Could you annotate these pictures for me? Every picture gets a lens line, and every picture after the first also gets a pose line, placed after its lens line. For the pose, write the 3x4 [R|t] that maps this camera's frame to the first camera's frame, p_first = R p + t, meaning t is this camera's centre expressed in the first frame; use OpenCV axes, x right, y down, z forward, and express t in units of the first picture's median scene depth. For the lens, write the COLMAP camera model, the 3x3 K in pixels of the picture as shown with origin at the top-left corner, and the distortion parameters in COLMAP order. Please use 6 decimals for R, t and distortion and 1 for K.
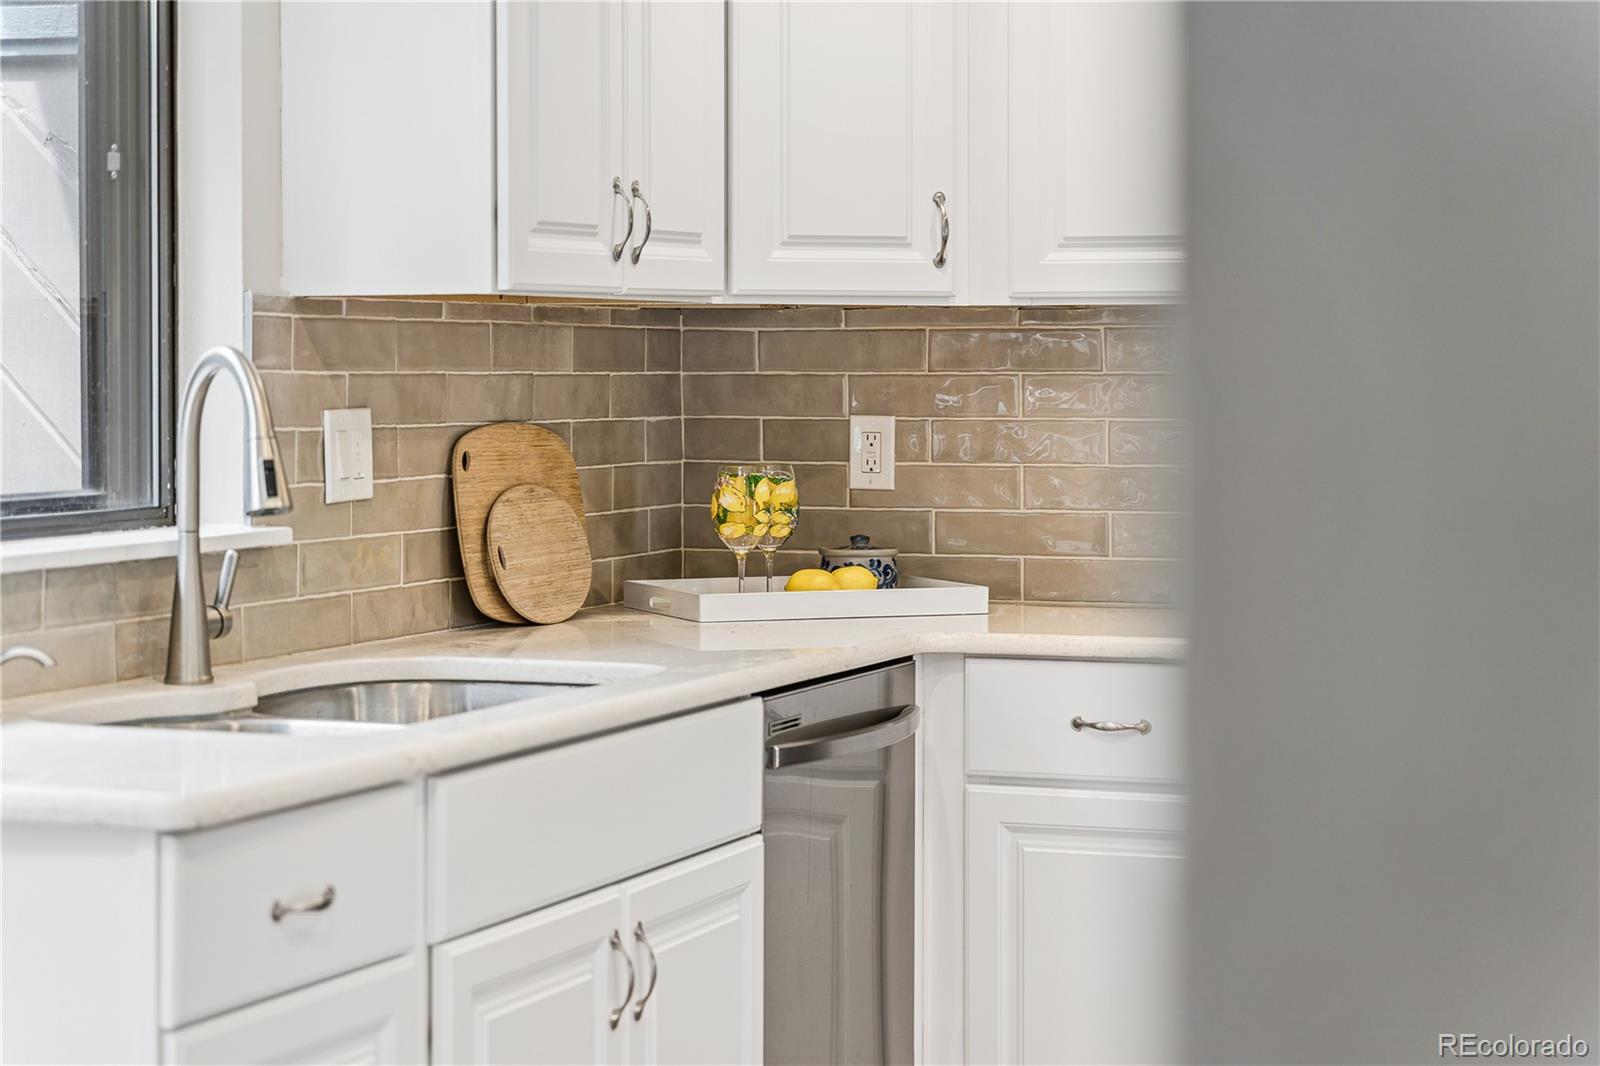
lens RADIAL K [[3409.1, 0, 802.8], [0, 3409.1, 422.6], [0, 0, 1]] dist [0.019573, 0.000000]
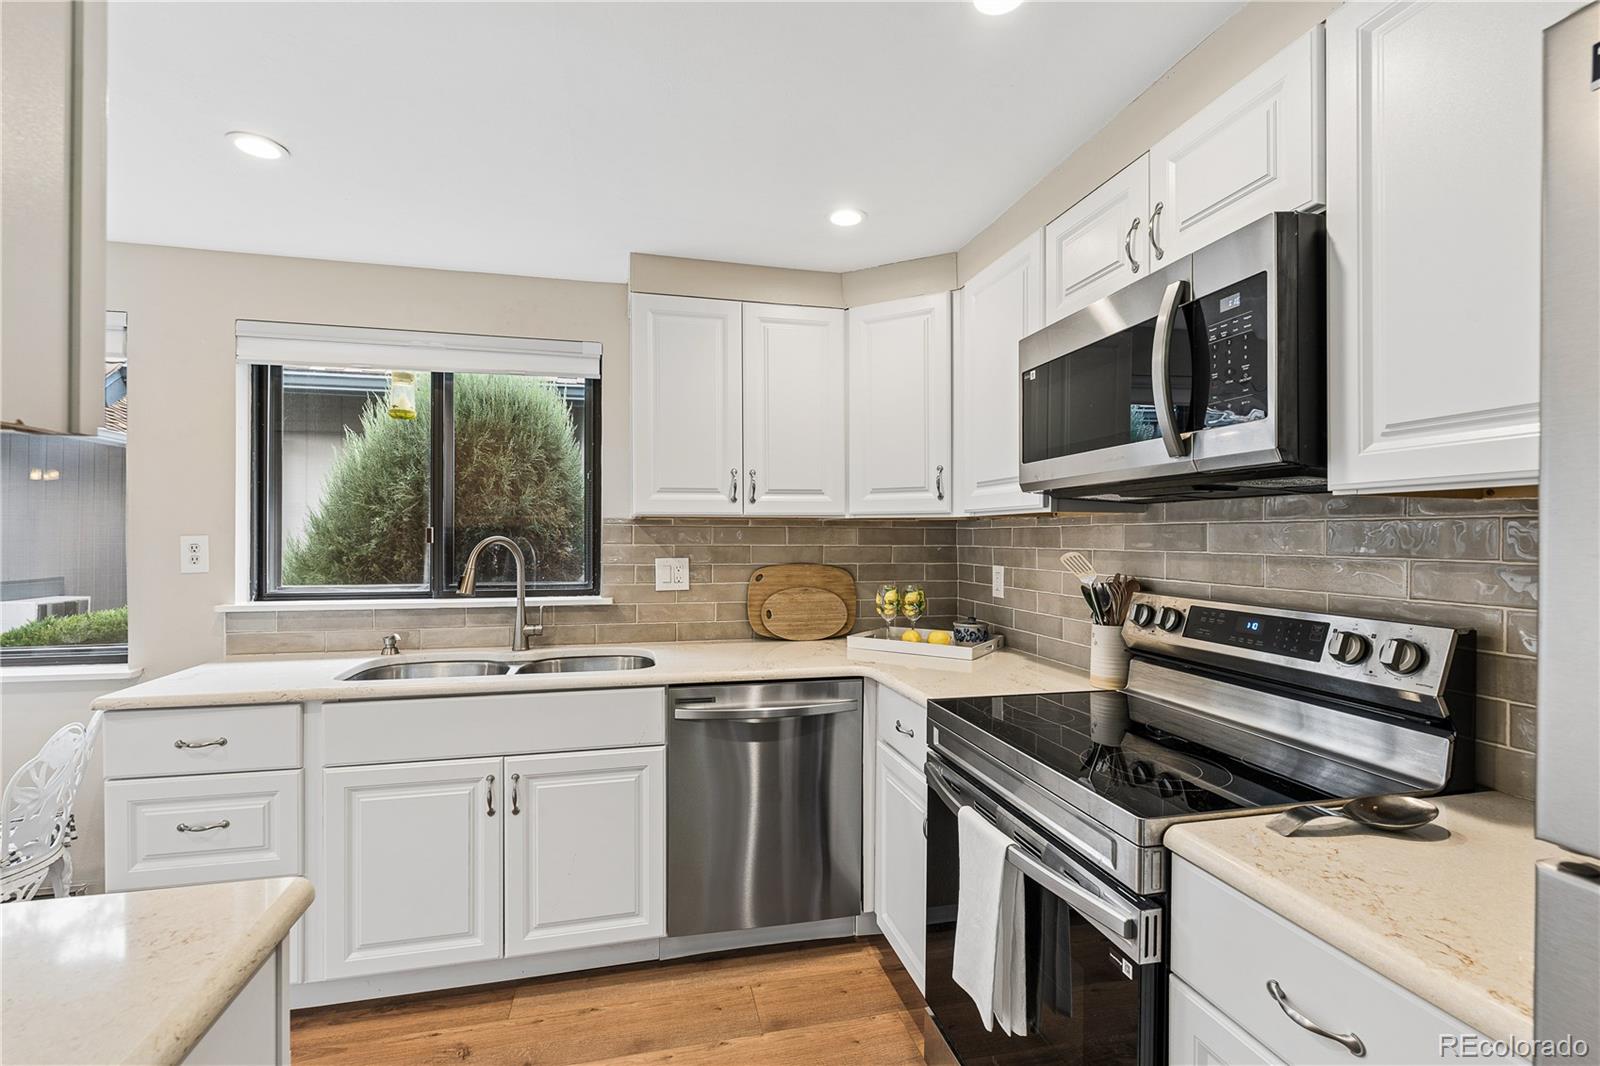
lens RADIAL K [[711.4, 0, 803.4], [0, 711.4, 534.7], [0, 0, 1]] dist [-0.008820, 0.001402]
pose [[0.570180, -0.000020, -0.821520, 0.389864], [-0.017197, 0.999781, -0.011960, -0.017066], [0.821340, 0.020948, 0.570054, 0.708387]]
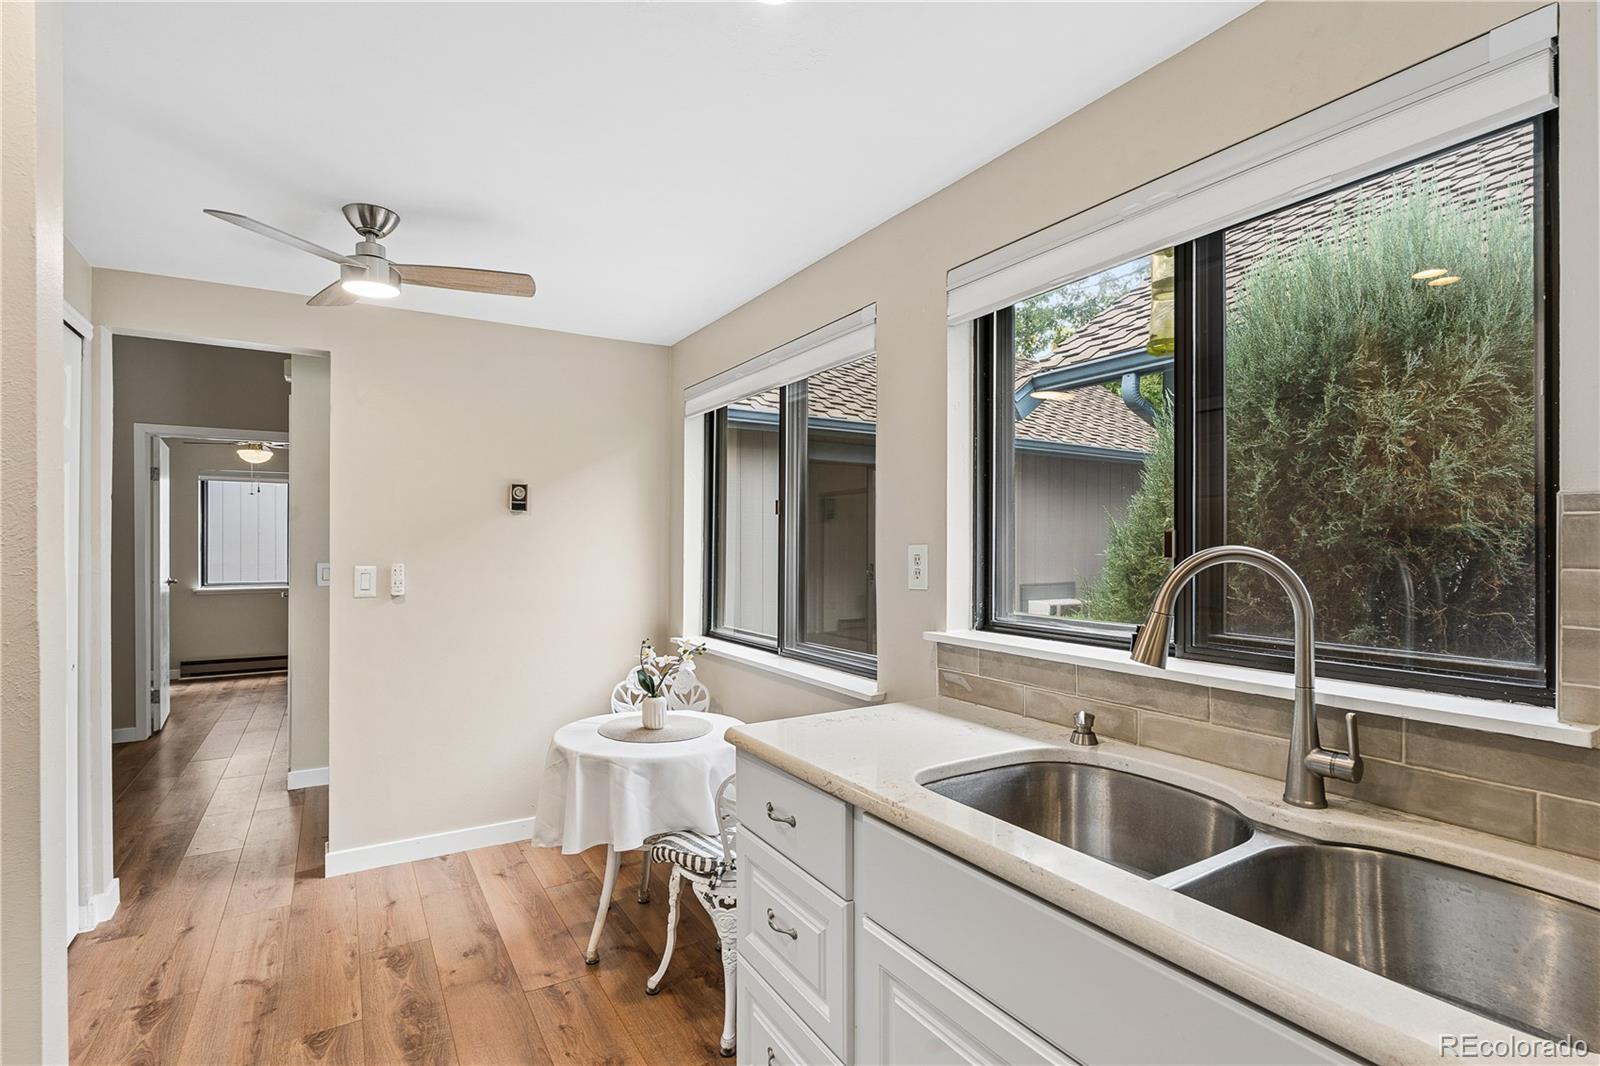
lens RADIAL K [[757.5, 0, 806.1], [0, 757.5, 543.8], [0, 0, 1]] dist [-0.007645, 0.001769]
pose [[-0.612987, 0.000097, -0.790093, 0.139727], [-0.014314, 0.999835, 0.011228, -0.019785], [0.789963, 0.018192, -0.612884, 0.856239]]
